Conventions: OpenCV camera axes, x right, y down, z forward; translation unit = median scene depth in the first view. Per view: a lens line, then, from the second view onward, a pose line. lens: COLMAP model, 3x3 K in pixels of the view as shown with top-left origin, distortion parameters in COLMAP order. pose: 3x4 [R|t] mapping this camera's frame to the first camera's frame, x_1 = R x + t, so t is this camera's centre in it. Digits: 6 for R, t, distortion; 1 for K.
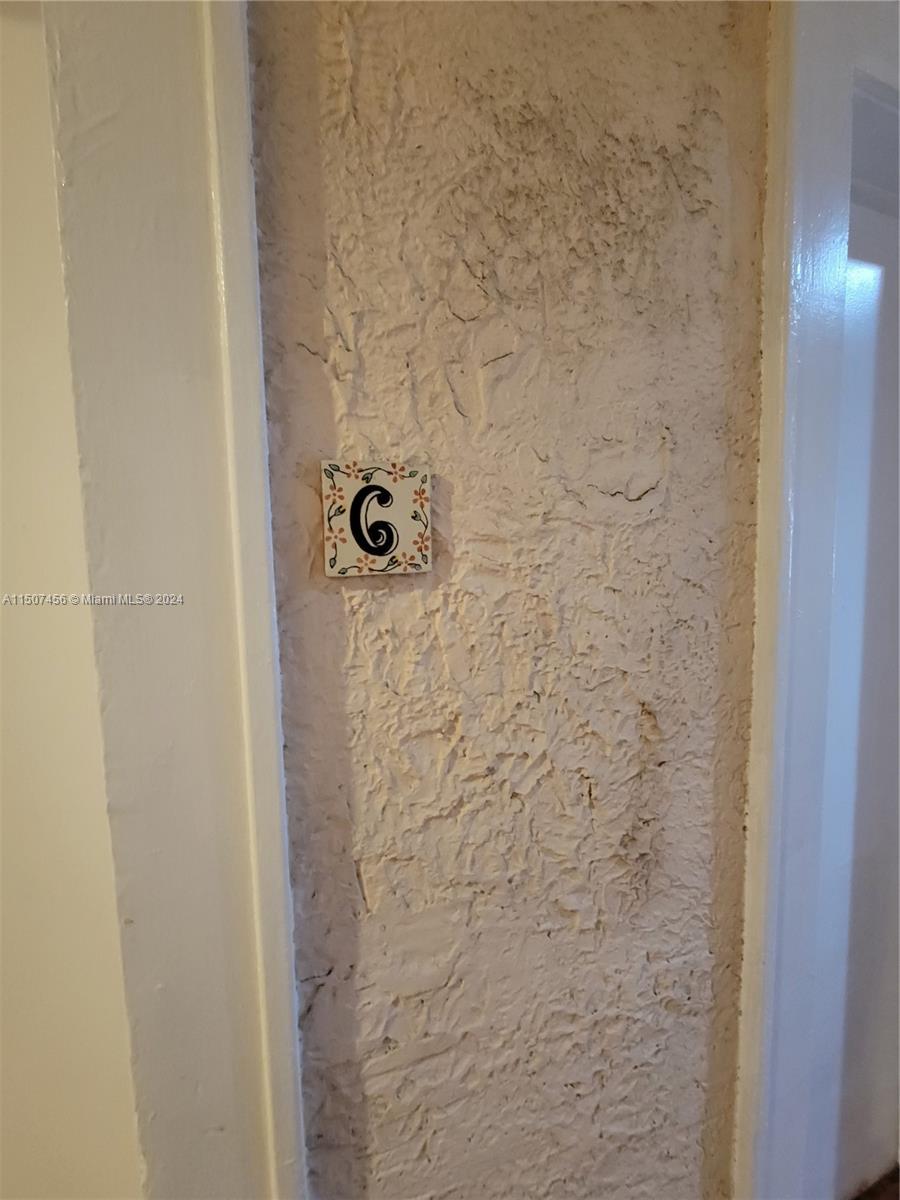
lens RADIAL K [[534.8, 0, 443.8], [0, 534.8, 598.4], [0, 0, 1]] dist [0.002559, -0.001952]
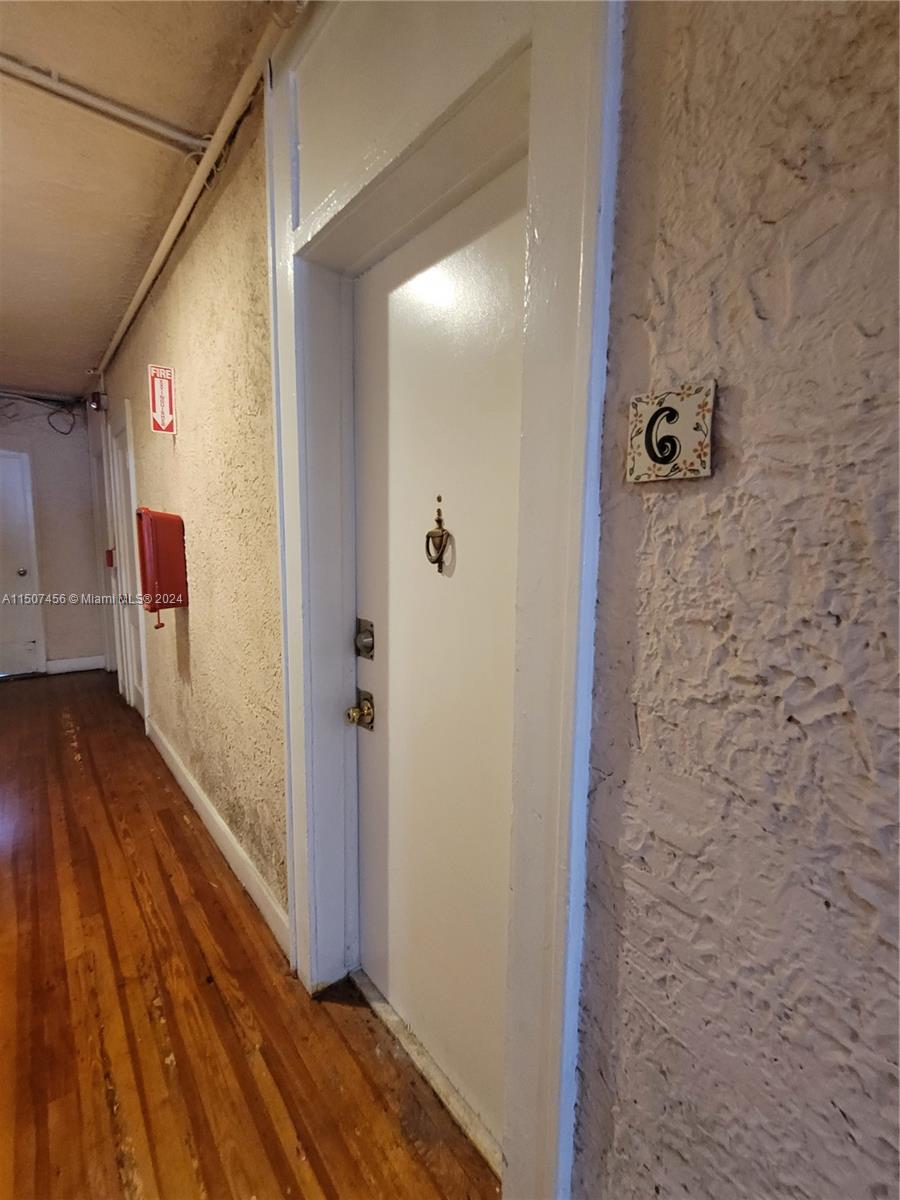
lens RADIAL K [[534.8, 0, 443.8], [0, 534.8, 598.4], [0, 0, 1]] dist [0.002559, -0.001952]
pose [[0.274338, 0.143494, -0.950867, 0.889064], [-0.111579, 0.986875, 0.116736, 0.129964], [0.955138, 0.074071, 0.286748, 0.153546]]
